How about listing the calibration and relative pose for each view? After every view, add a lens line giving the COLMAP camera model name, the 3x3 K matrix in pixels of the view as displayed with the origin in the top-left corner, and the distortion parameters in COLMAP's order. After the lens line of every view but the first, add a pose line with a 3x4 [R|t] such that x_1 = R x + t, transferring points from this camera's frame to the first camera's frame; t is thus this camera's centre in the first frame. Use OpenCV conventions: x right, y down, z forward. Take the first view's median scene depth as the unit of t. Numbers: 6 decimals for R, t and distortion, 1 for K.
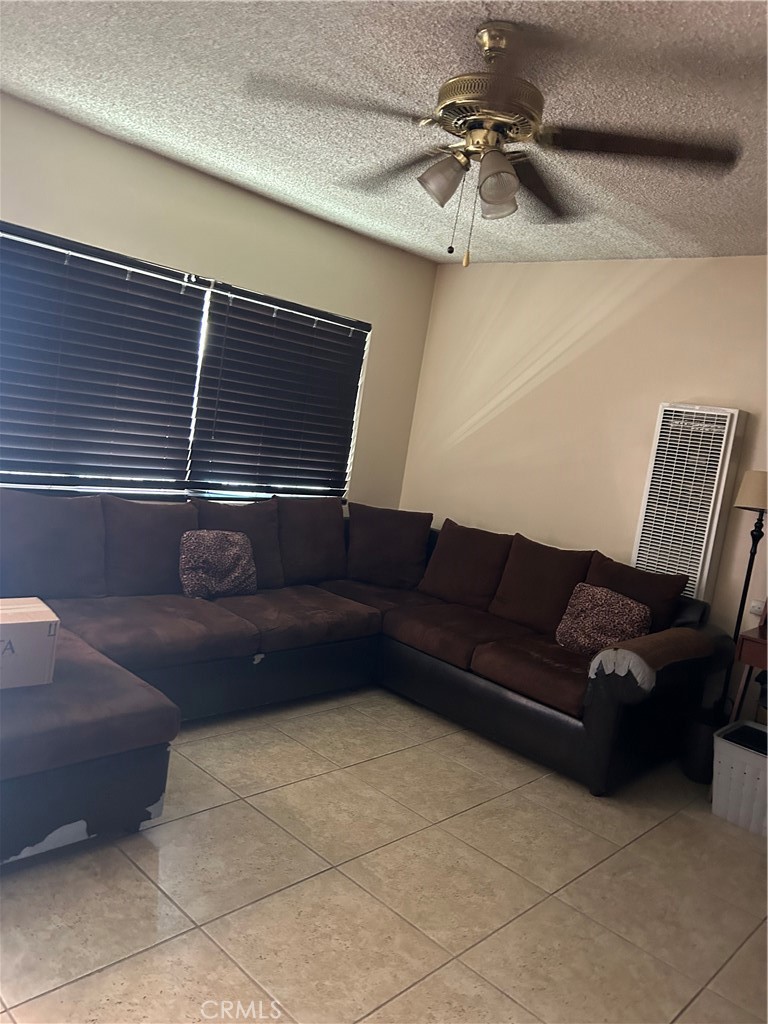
lens RADIAL K [[780.6, 0, 386.7], [0, 780.6, 513.5], [0, 0, 1]] dist [0.027257, -0.020204]
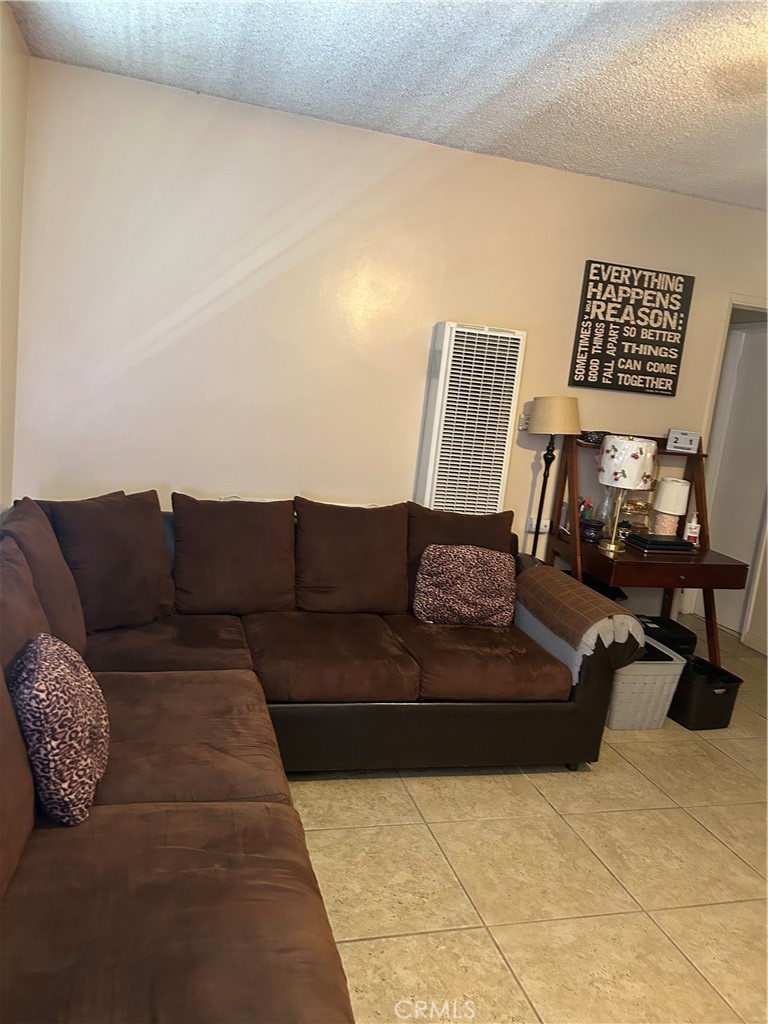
lens RADIAL K [[780.6, 0, 385.2], [0, 780.6, 509.6], [0, 0, 1]] dist [0.027257, -0.020204]
pose [[0.509776, -0.227529, 0.829674, -0.533270], [0.067407, 0.971992, 0.225141, -0.161763], [-0.857662, -0.058846, 0.510836, 0.702235]]
